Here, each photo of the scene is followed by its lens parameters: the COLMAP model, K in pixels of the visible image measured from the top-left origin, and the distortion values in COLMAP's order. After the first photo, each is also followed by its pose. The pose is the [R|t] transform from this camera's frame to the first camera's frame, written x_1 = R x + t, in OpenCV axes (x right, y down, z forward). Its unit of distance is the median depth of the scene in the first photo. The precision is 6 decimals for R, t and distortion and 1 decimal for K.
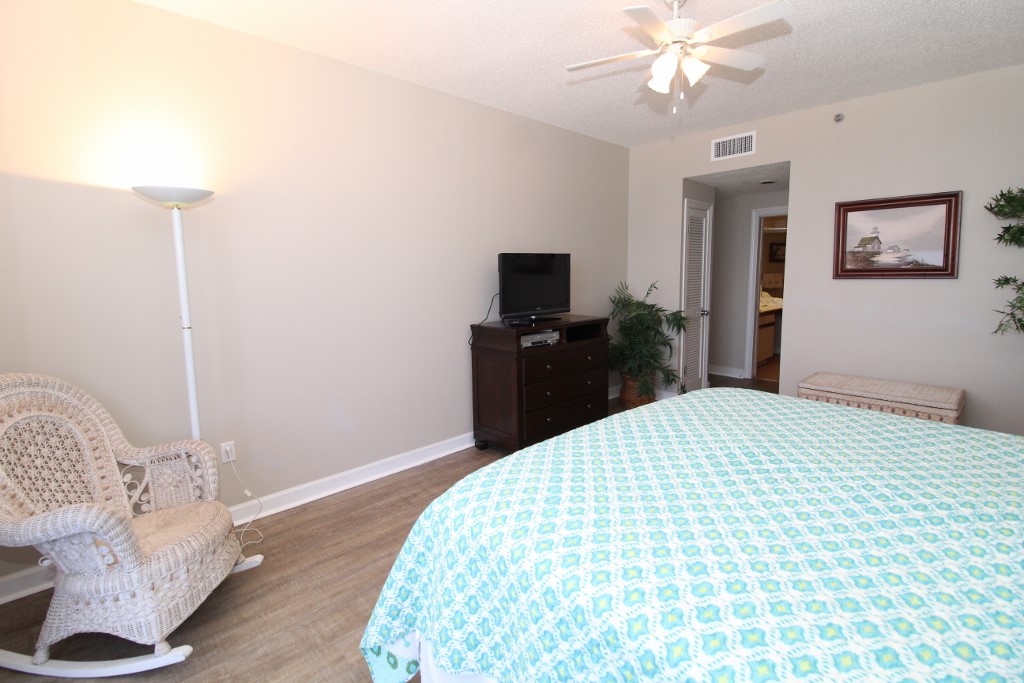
lens RADIAL K [[476.6, 0, 511.2], [0, 476.6, 319.3], [0, 0, 1]] dist [-0.002074, -0.000392]
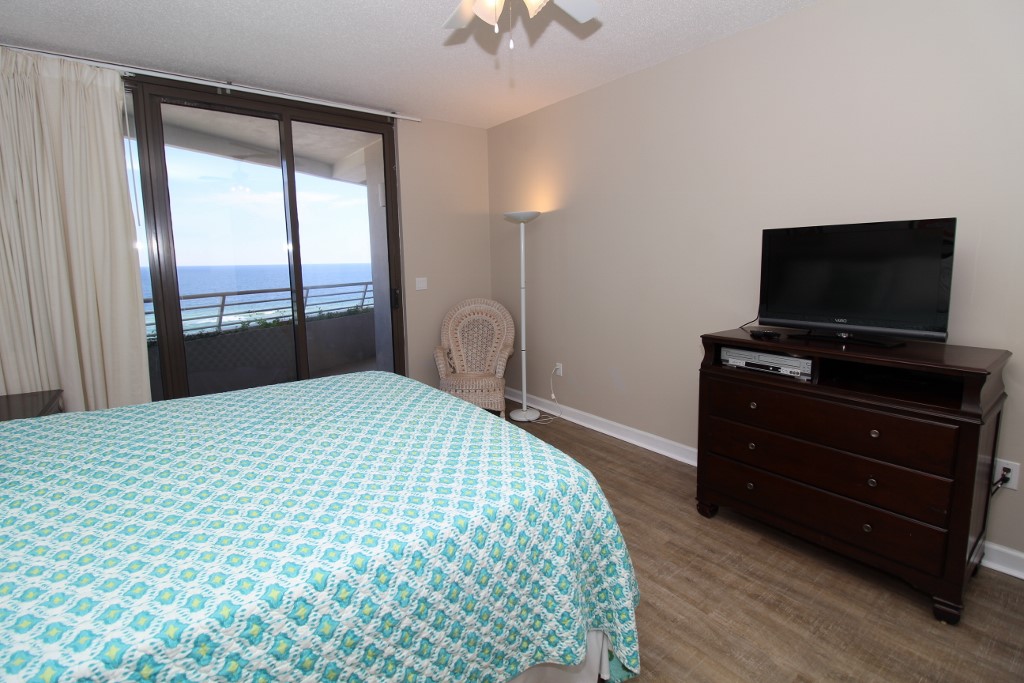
lens RADIAL K [[476.6, 0, 511.2], [0, 476.6, 319.3], [0, 0, 1]] dist [-0.002074, -0.000392]
pose [[-0.099550, 0.139060, -0.985268, 0.710844], [-0.084151, 0.985462, 0.147590, -0.080921], [0.991468, 0.097603, -0.086401, 0.696507]]
